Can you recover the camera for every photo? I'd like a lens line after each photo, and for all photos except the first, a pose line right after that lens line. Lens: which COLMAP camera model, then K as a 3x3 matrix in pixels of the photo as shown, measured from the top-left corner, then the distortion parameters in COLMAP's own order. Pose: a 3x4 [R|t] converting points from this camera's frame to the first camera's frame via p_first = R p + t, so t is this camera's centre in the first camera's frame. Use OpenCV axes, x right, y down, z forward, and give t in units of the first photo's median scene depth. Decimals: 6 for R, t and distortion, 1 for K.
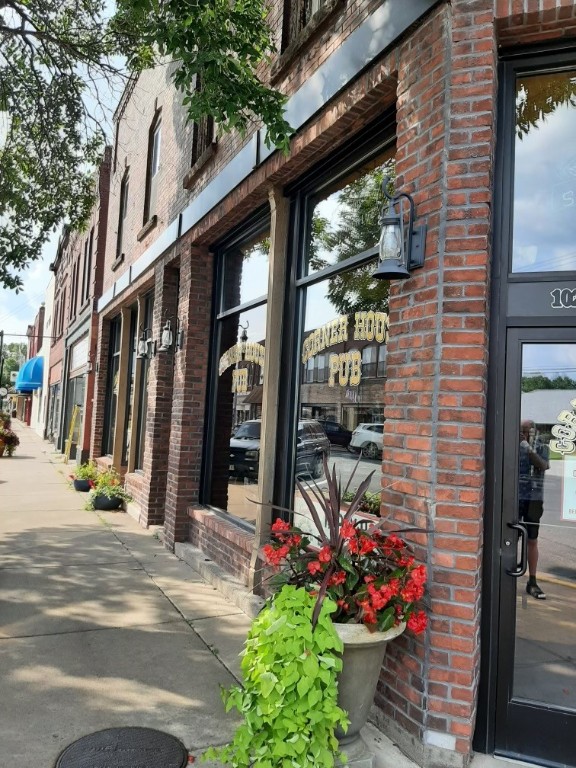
lens RADIAL K [[586.6, 0, 294.1], [0, 586.6, 381.2], [0, 0, 1]] dist [0.025139, -0.051765]
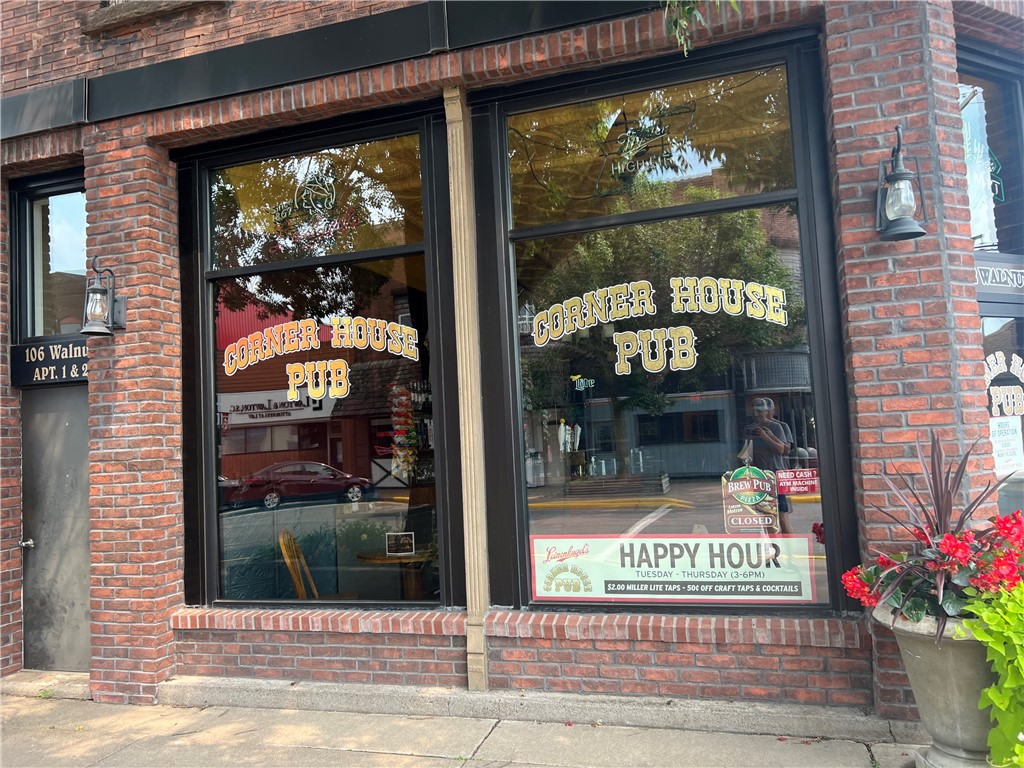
lens RADIAL K [[776.6, 0, 510.7], [0, 776.6, 385.4], [0, 0, 1]] dist [0.009073, 0.006352]
pose [[0.696099, -0.025210, 0.717503, -0.816910], [0.039338, 0.999221, -0.003056, 0.022648], [-0.716867, 0.030353, 0.696549, 0.435815]]
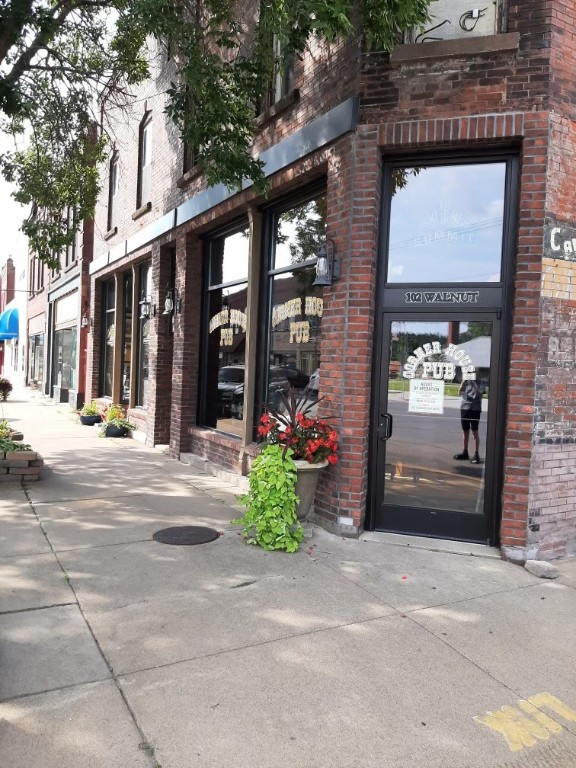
lens RADIAL K [[586.6, 0, 288.0], [0, 586.6, 386.3], [0, 0, 1]] dist [0.025139, -0.051765]
pose [[0.998366, -0.012178, 0.055828, -0.038159], [0.006595, 0.995054, 0.099121, -0.032882], [-0.056759, -0.098590, 0.993508, -0.643098]]
